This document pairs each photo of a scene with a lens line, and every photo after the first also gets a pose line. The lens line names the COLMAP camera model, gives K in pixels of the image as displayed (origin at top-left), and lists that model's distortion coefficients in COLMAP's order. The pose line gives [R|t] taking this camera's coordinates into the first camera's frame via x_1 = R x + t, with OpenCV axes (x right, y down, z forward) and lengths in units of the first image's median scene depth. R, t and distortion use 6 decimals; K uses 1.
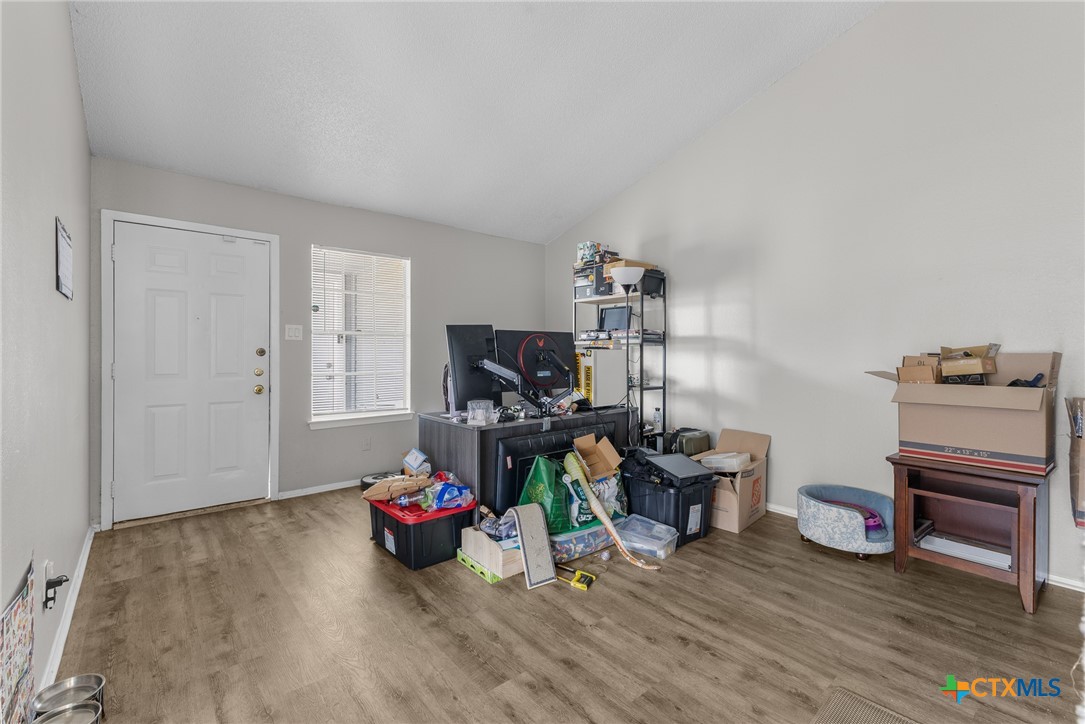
lens RADIAL K [[469.5, 0, 549.2], [0, 469.5, 359.7], [0, 0, 1]] dist [0.007246, -0.000001]
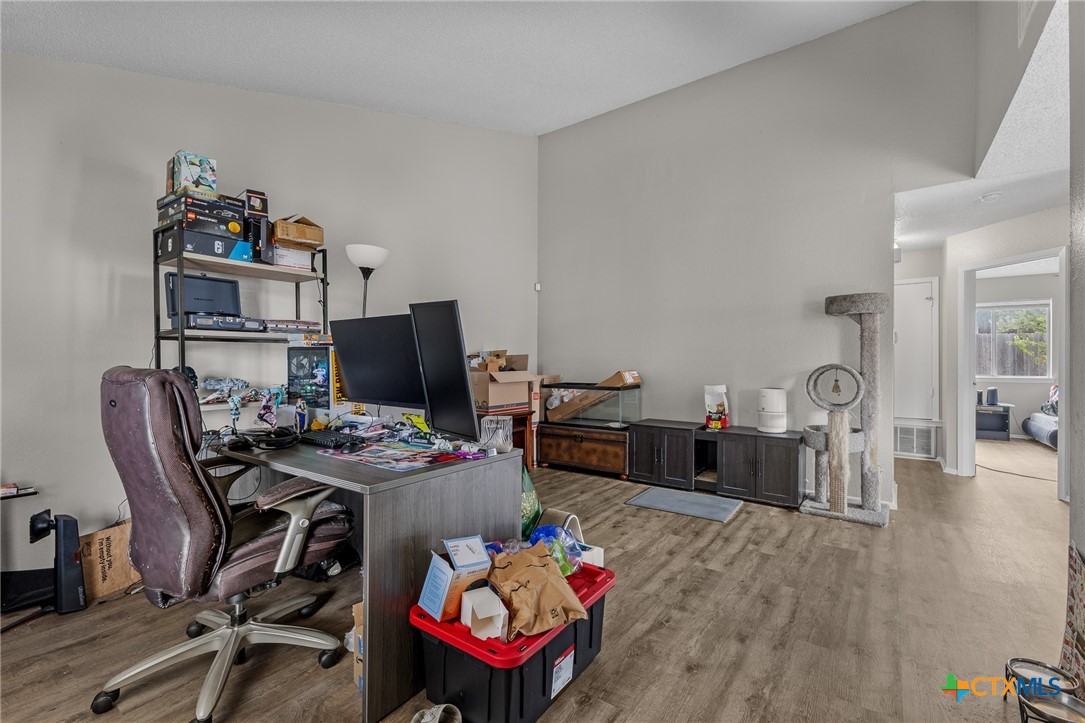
lens RADIAL K [[469.5, 0, 532.8], [0, 469.5, 361.4], [0, 0, 1]] dist [0.007246, -0.000001]
pose [[-0.209510, -0.007554, 0.977777, -1.283798], [0.013175, 0.999858, 0.010548, -0.005592], [-0.977718, 0.015092, -0.209380, 1.650897]]
